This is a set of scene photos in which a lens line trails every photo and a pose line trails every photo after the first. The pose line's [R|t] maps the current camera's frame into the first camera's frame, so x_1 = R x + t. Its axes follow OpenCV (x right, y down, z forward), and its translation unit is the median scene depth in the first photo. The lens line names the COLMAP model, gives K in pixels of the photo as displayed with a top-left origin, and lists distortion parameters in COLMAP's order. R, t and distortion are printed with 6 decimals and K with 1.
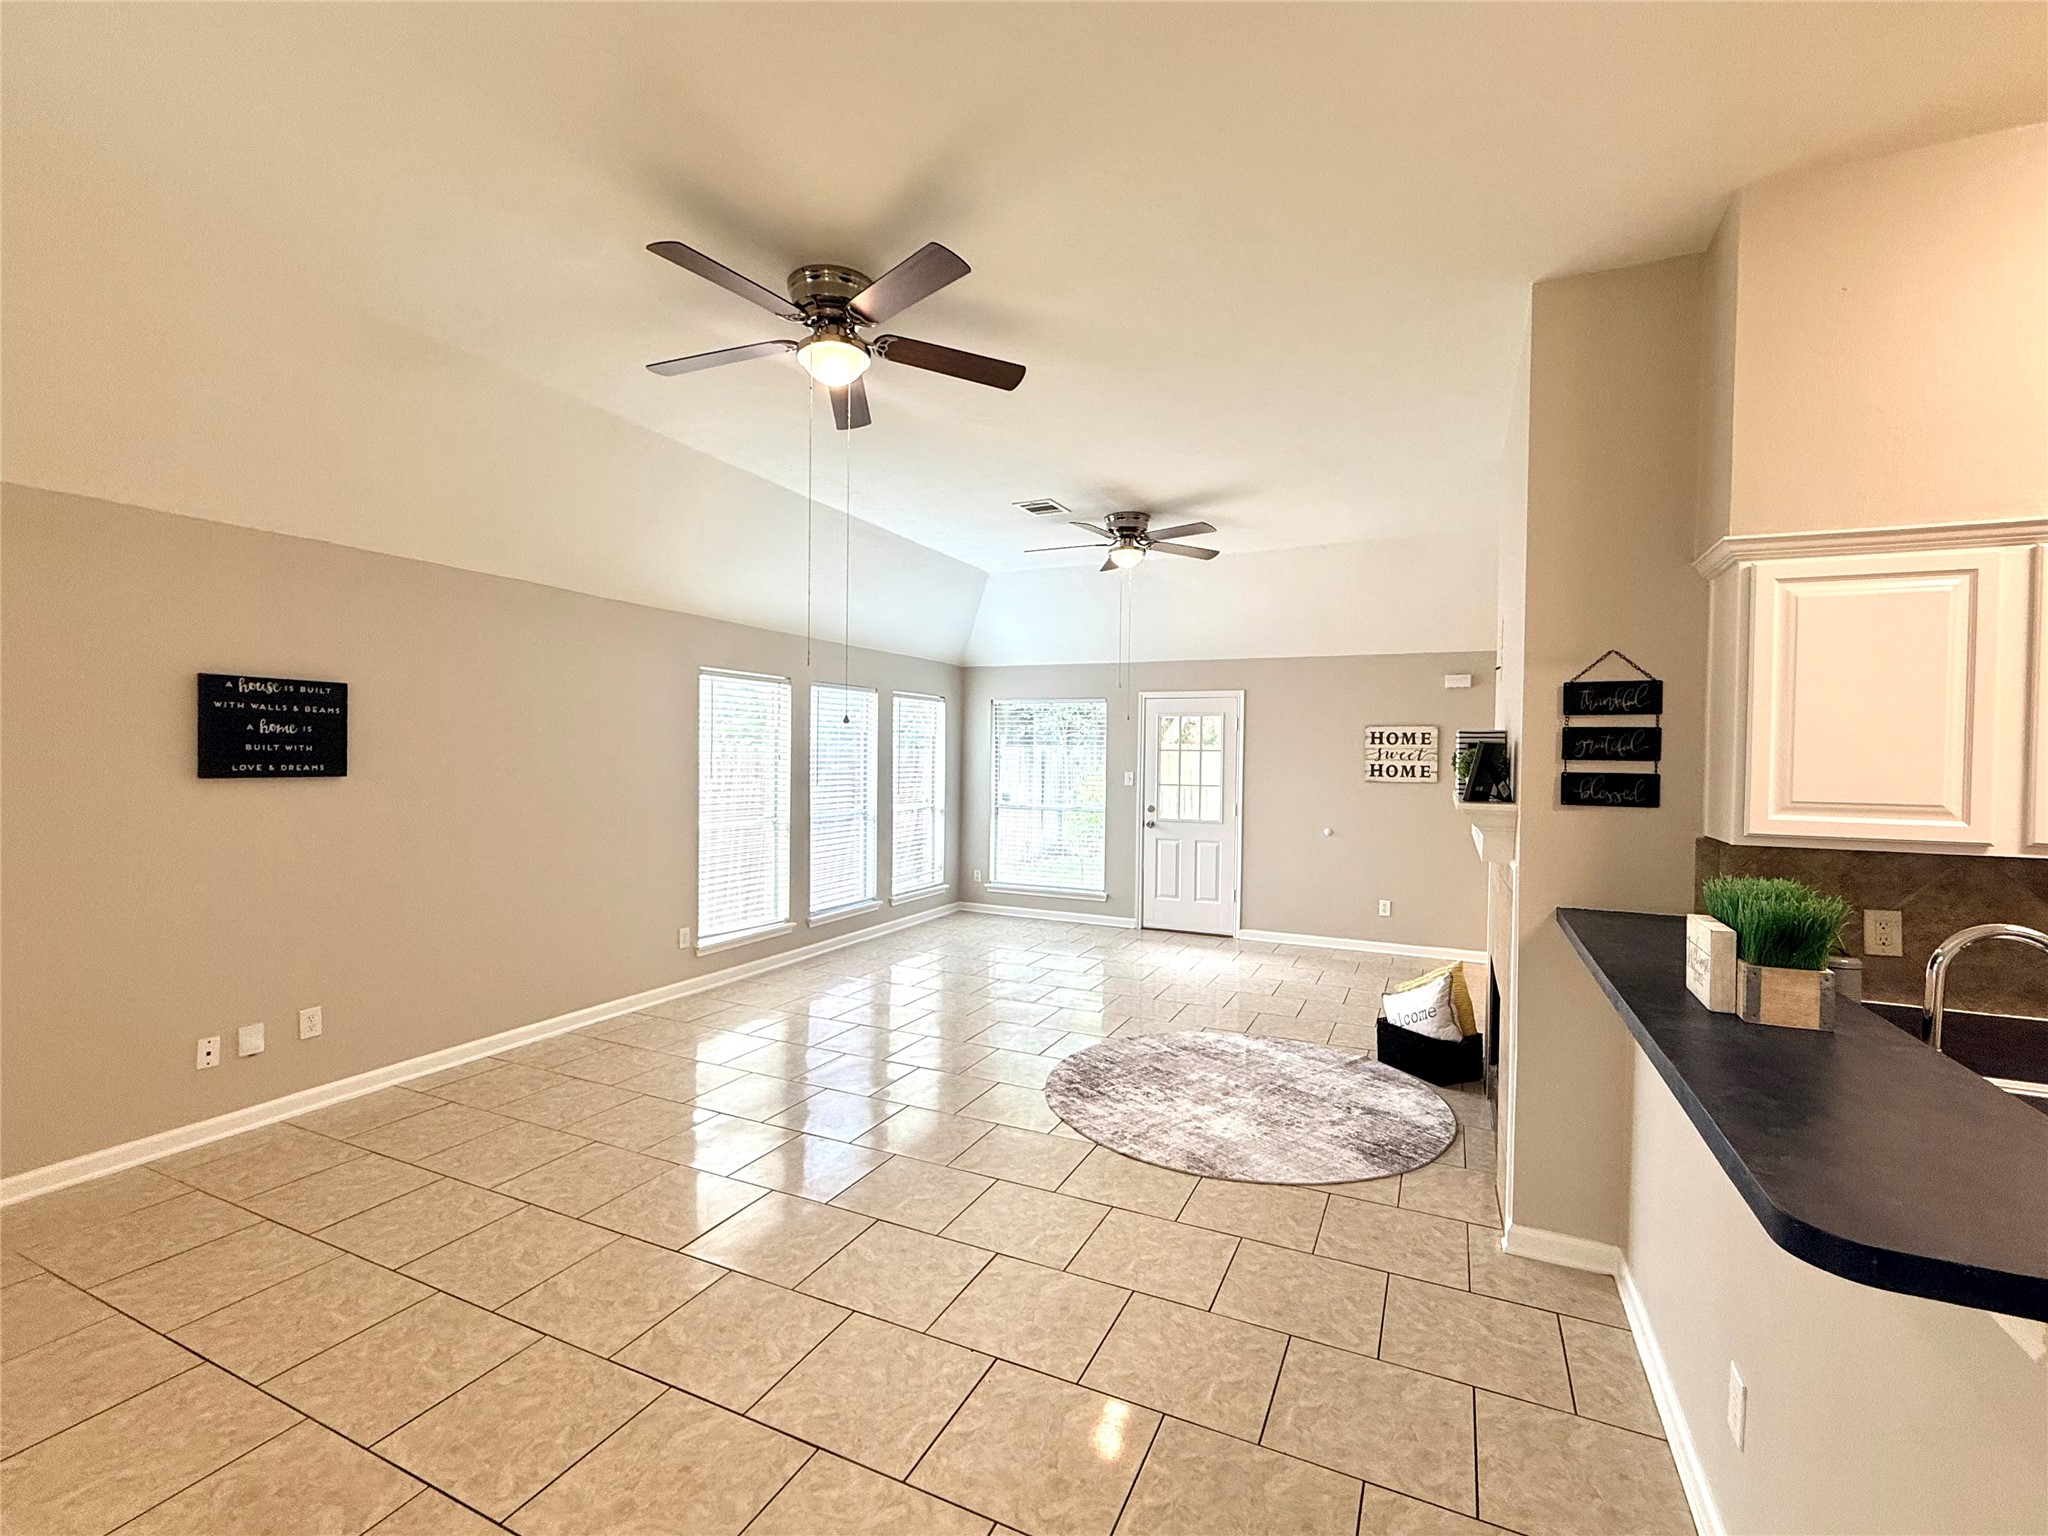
lens RADIAL K [[908.7, 0, 1019.7], [0, 908.7, 777.1], [0, 0, 1]] dist [-0.000650, -0.000227]
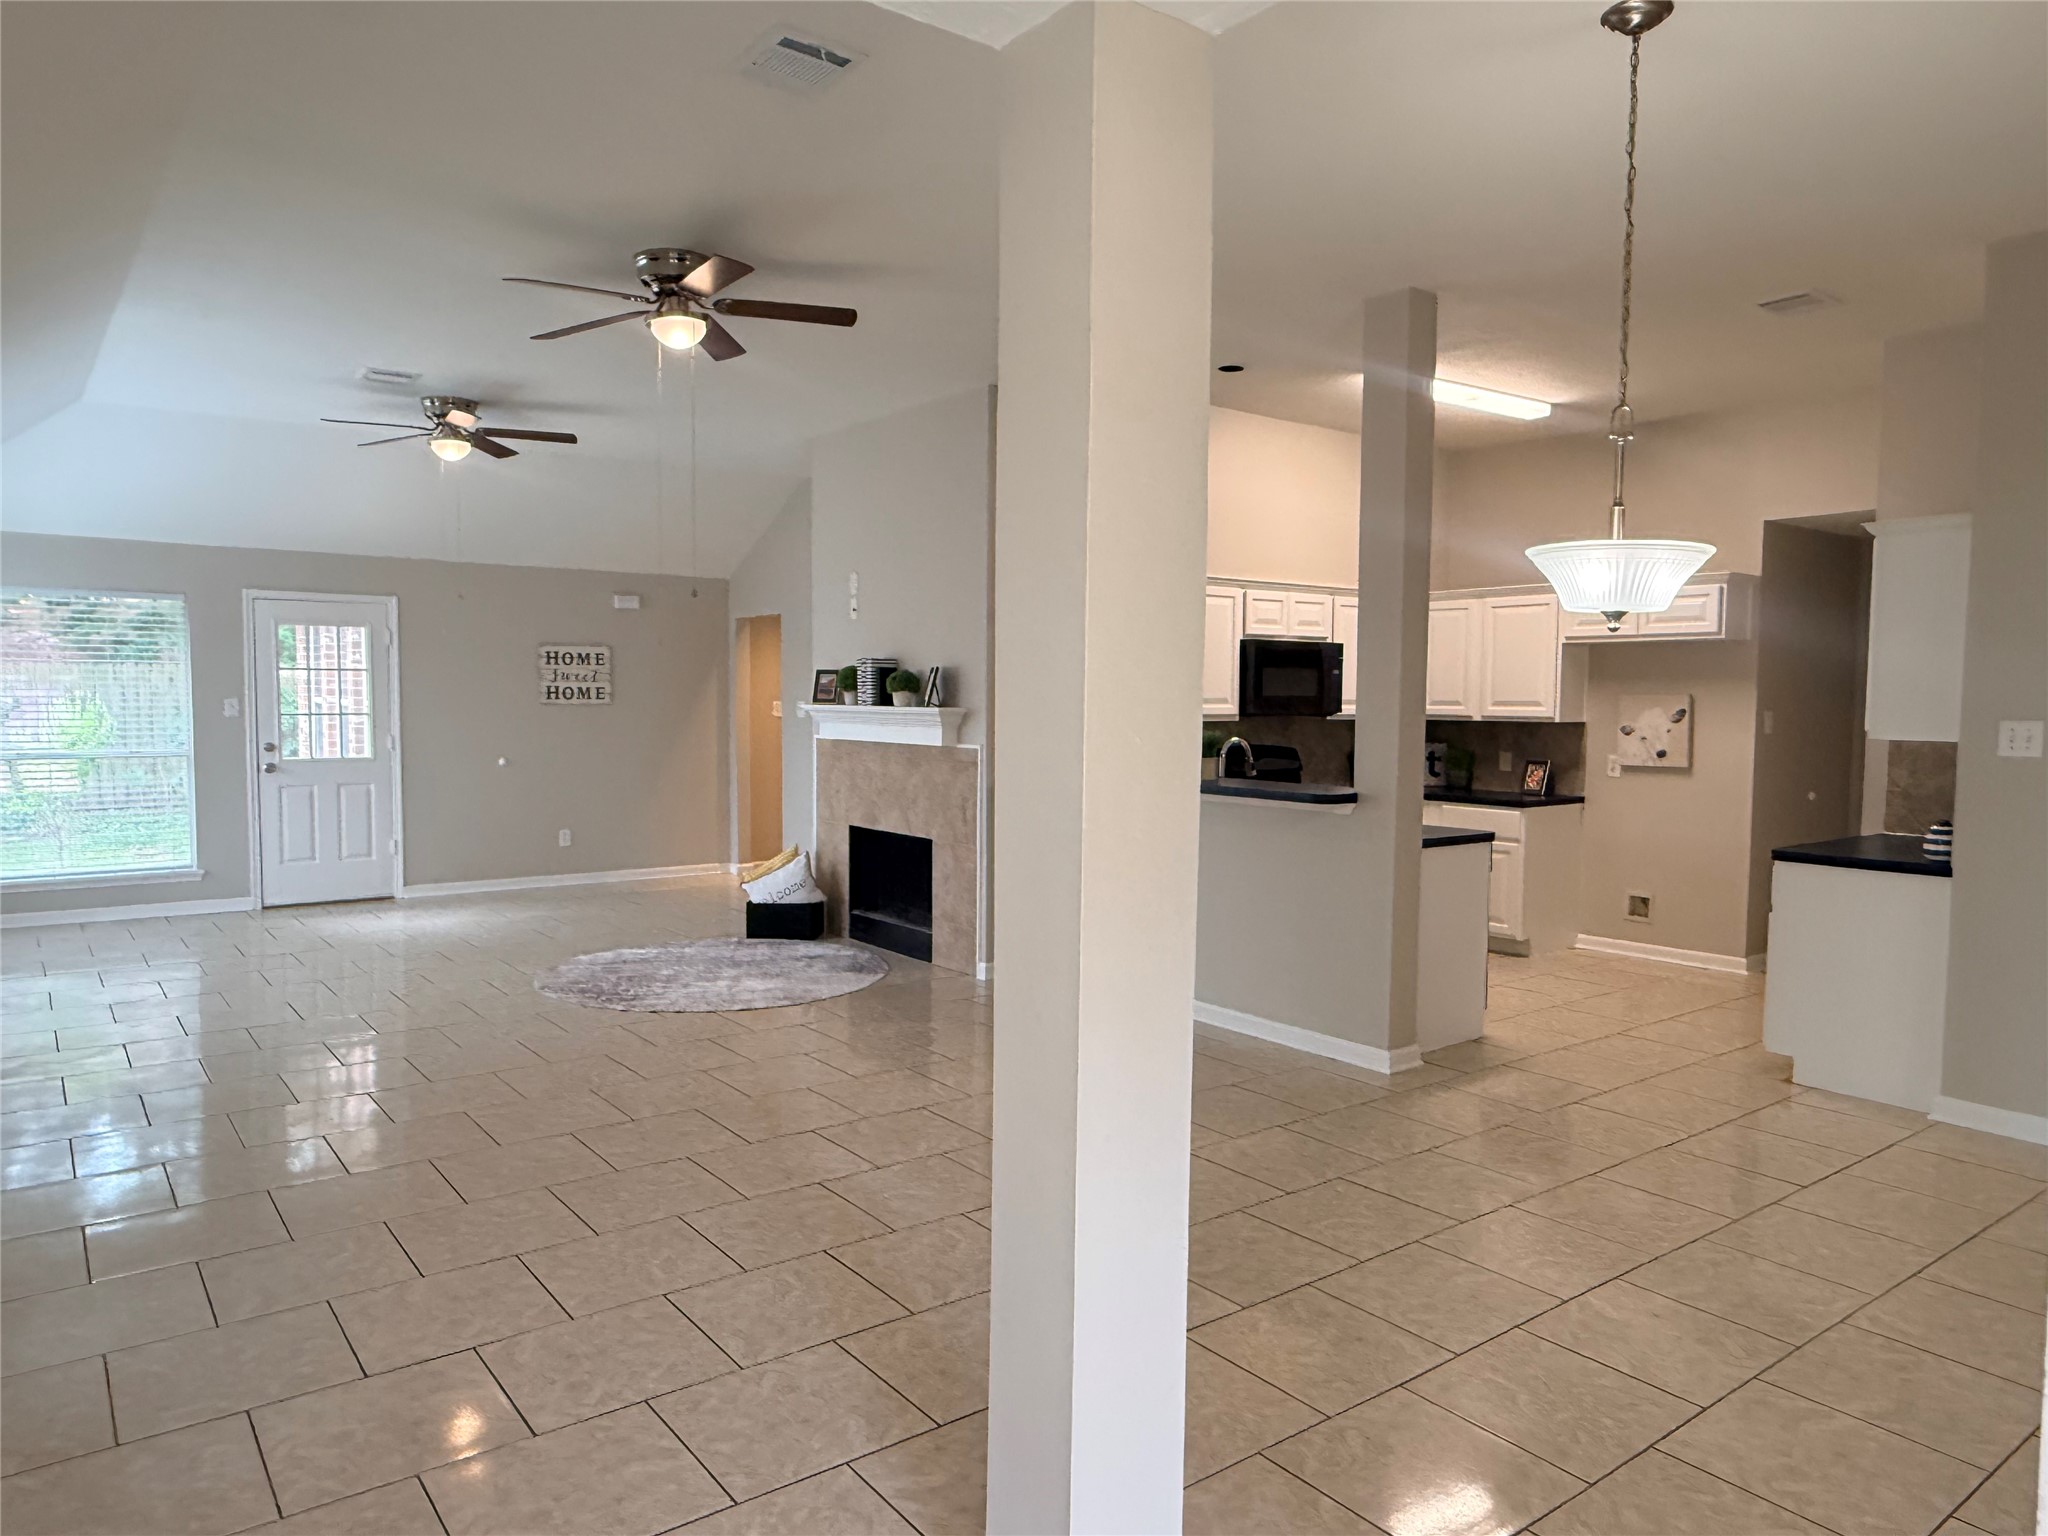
lens RADIAL K [[1326.3, 0, 1020.3], [0, 1326.3, 780.2], [0, 0, 1]] dist [-0.008197, -0.007242]
pose [[0.472124, -0.067107, 0.878974, -0.587212], [0.020369, 0.997663, 0.065227, 0.003459], [-0.881297, -0.012892, 0.472387, -0.069232]]
